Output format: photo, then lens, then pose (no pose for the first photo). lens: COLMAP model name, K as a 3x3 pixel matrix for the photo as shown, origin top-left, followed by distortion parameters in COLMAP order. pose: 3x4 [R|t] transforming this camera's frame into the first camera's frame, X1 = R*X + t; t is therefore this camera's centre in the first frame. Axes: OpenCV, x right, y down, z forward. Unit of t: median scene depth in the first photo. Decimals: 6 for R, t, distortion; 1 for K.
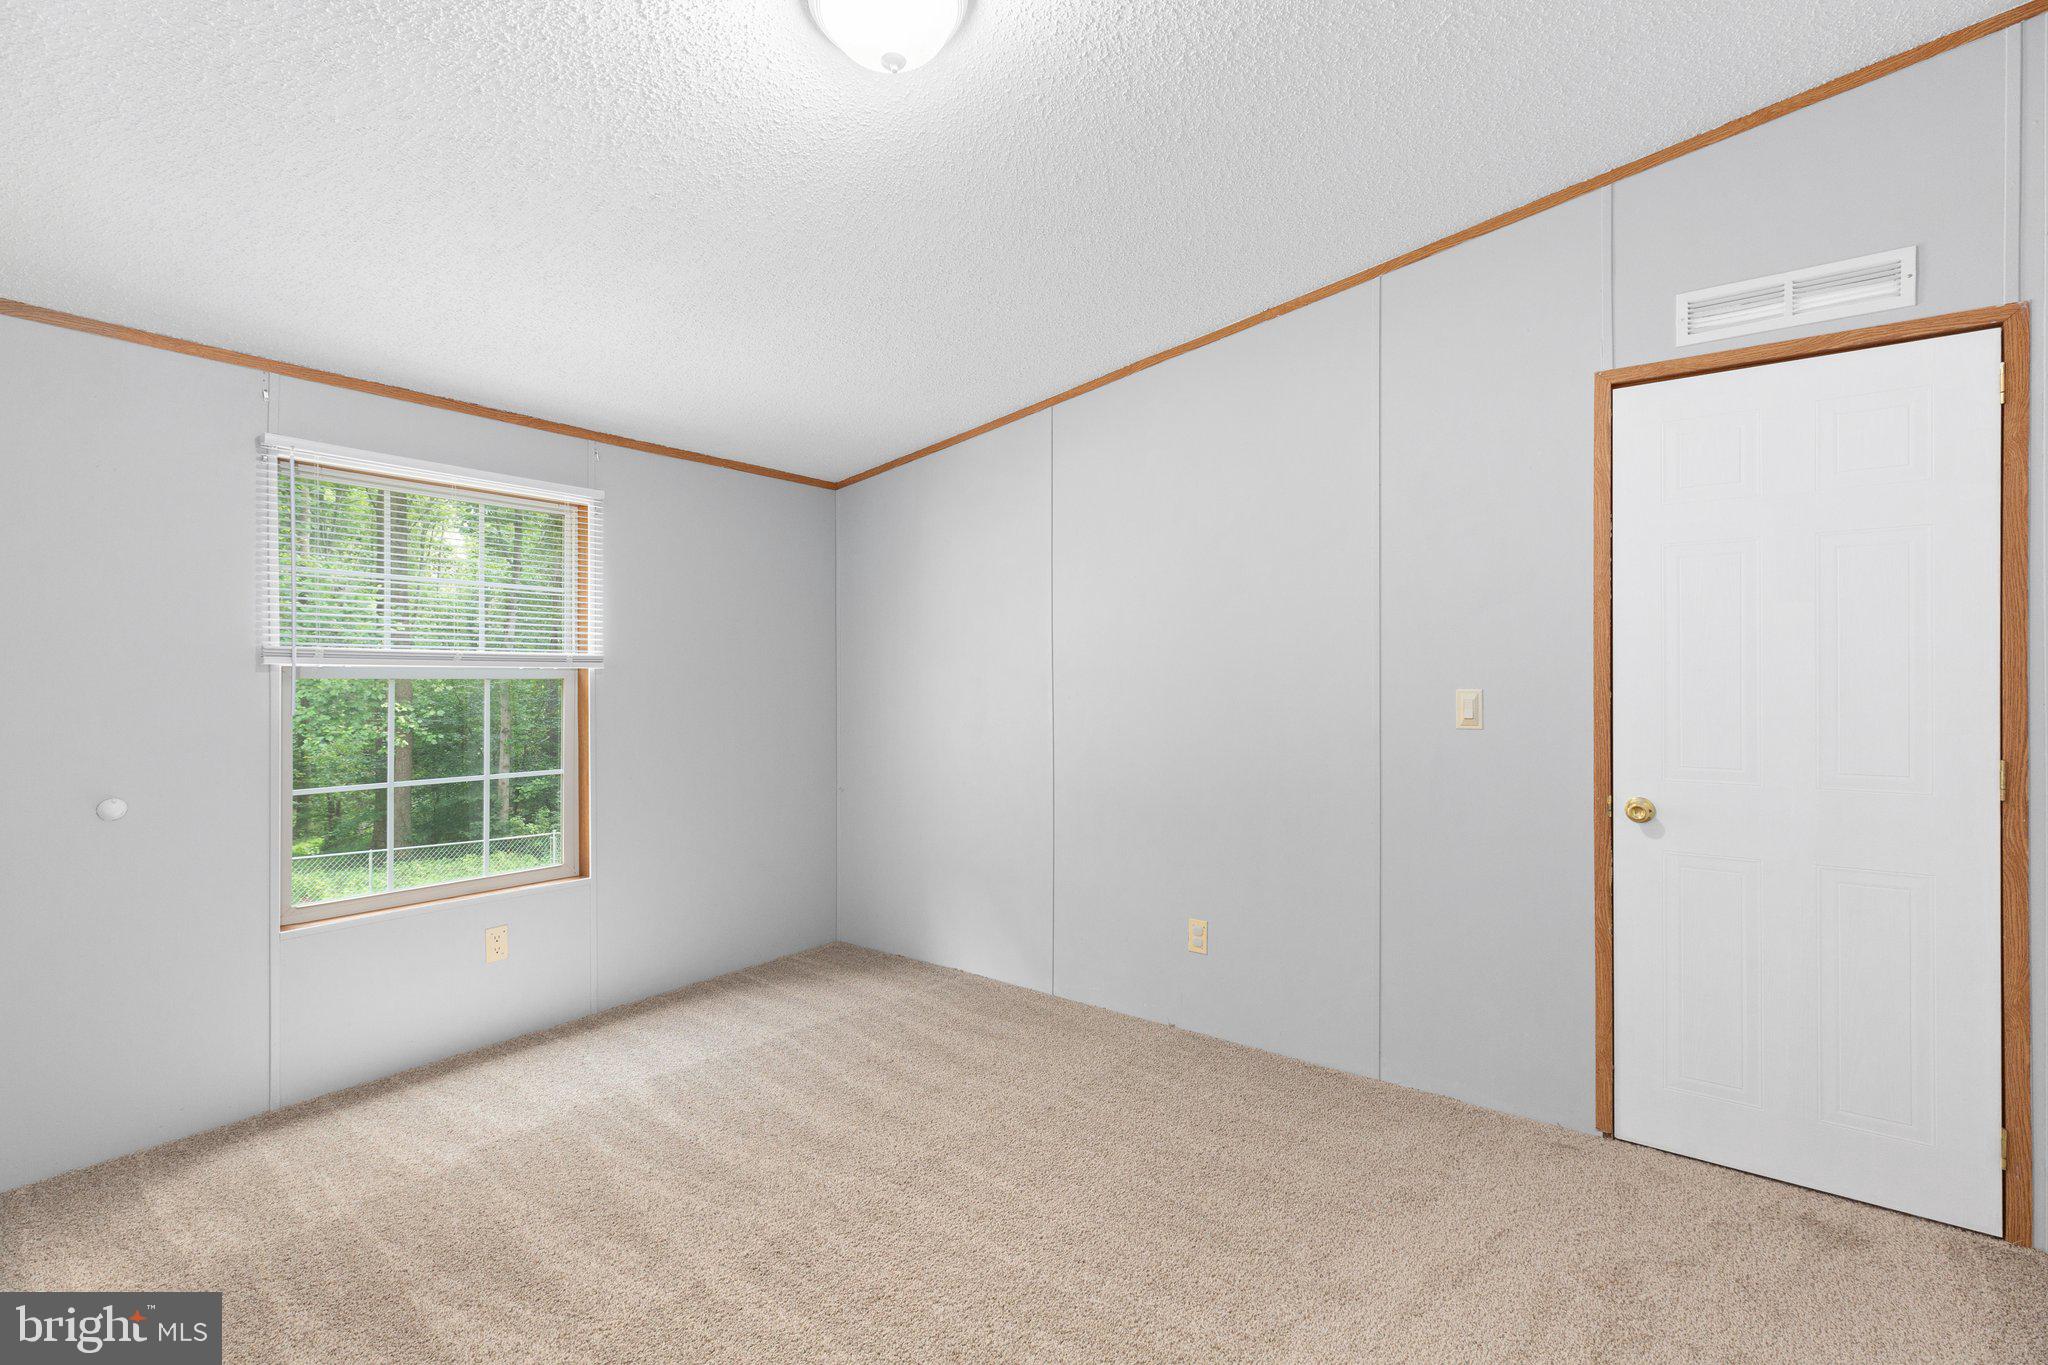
lens RADIAL K [[918.1, 0, 1031.6], [0, 918.1, 673.8], [0, 0, 1]] dist [0.002450, 0.000469]
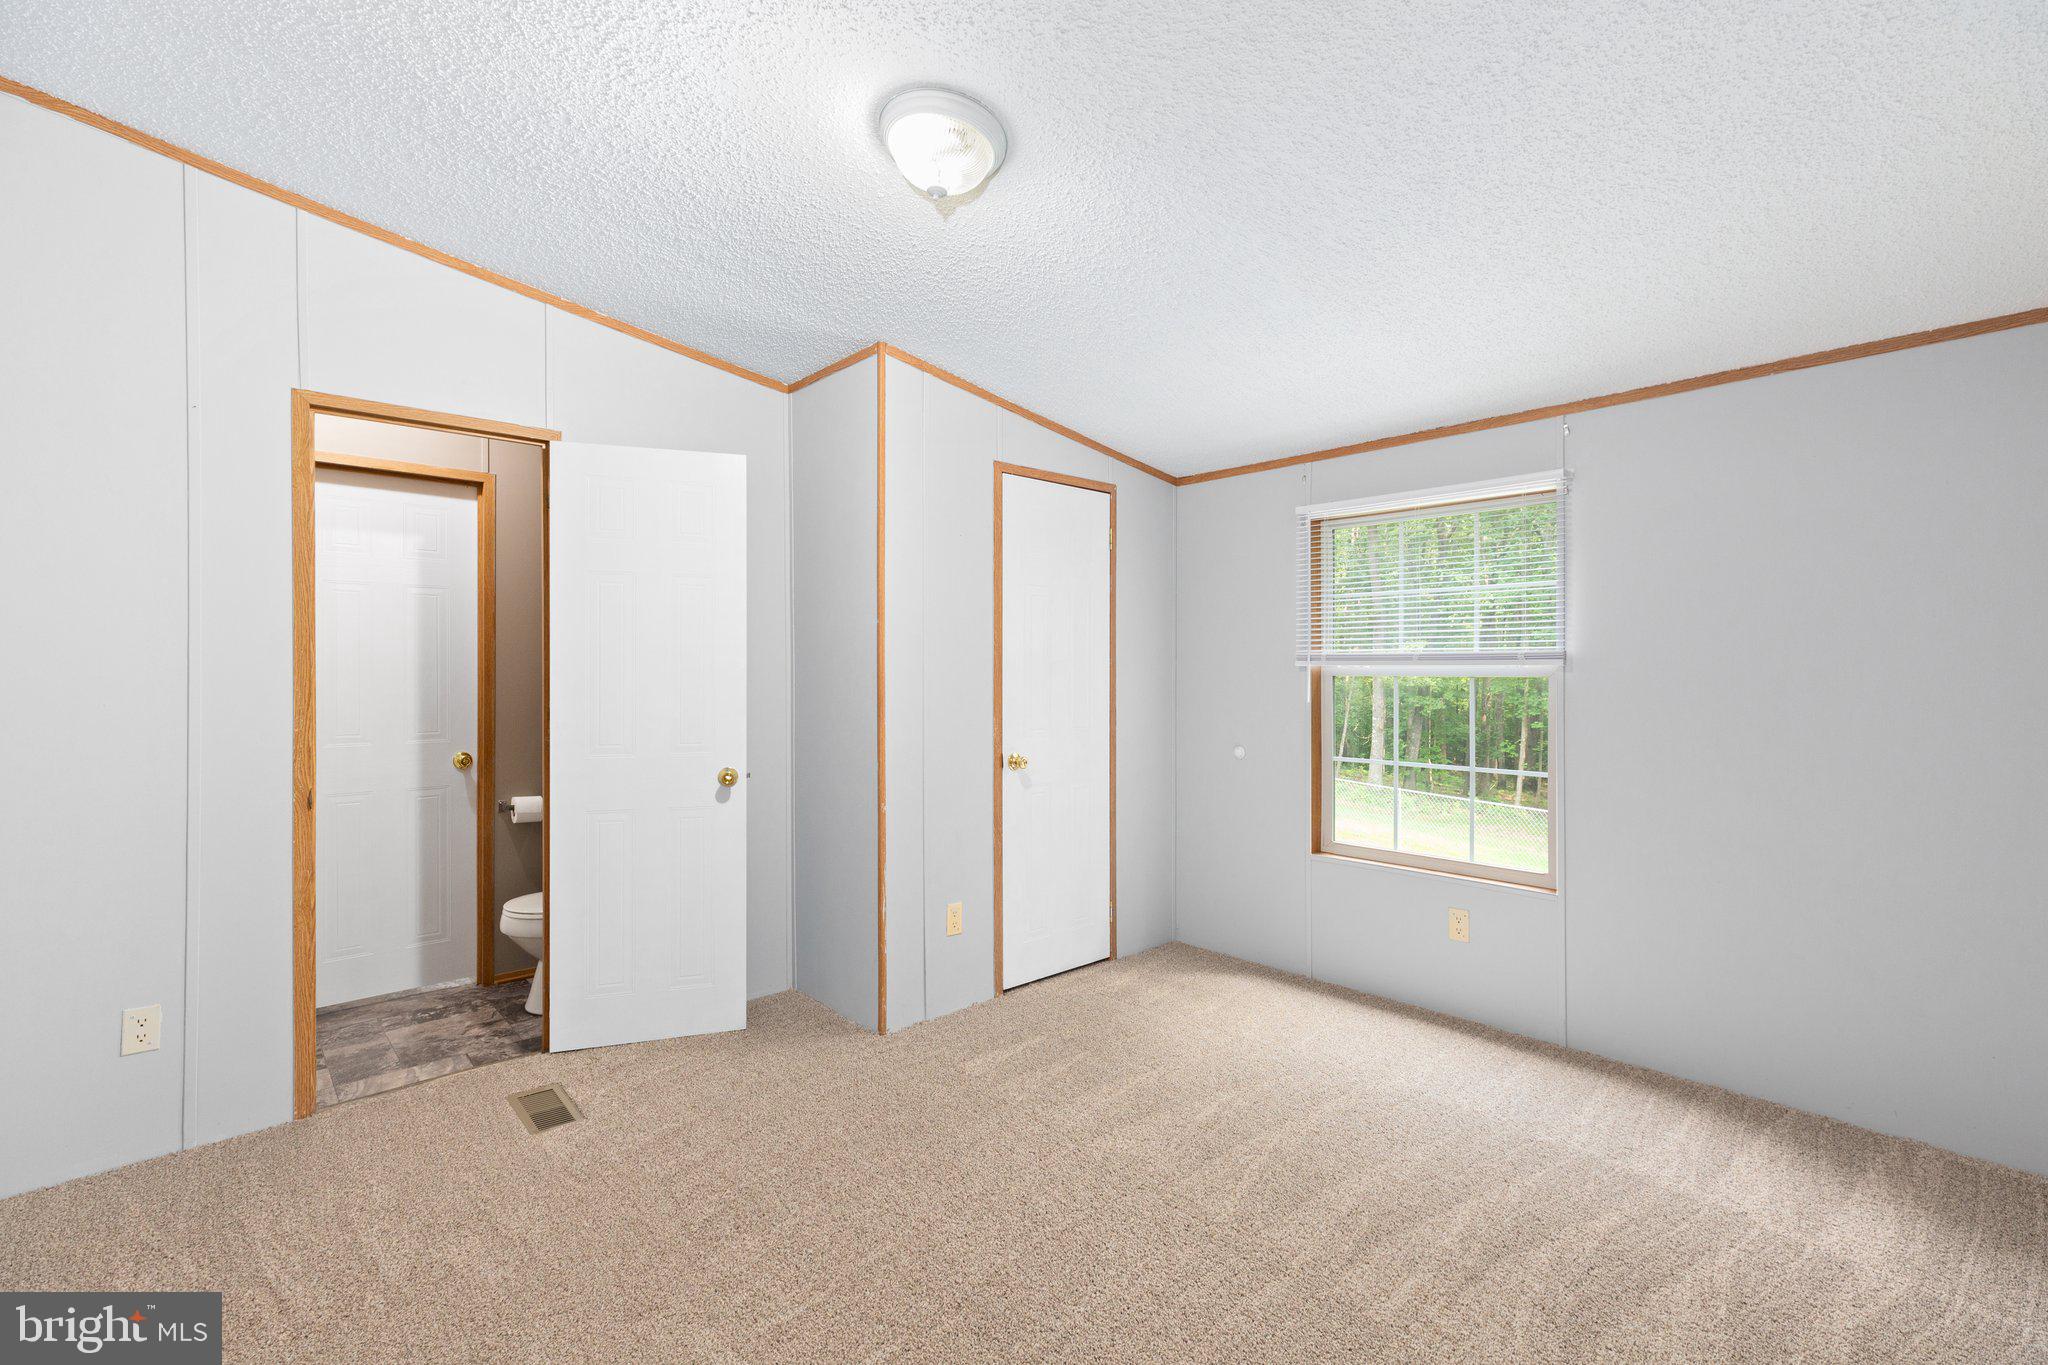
lens RADIAL K [[918.1, 0, 1031.6], [0, 918.1, 673.8], [0, 0, 1]] dist [0.002450, 0.000469]
pose [[-0.187396, -0.001583, -0.982283, 0.541503], [0.004031, 0.999989, -0.002381, 0.003098], [0.982276, -0.004406, -0.187388, 0.694056]]
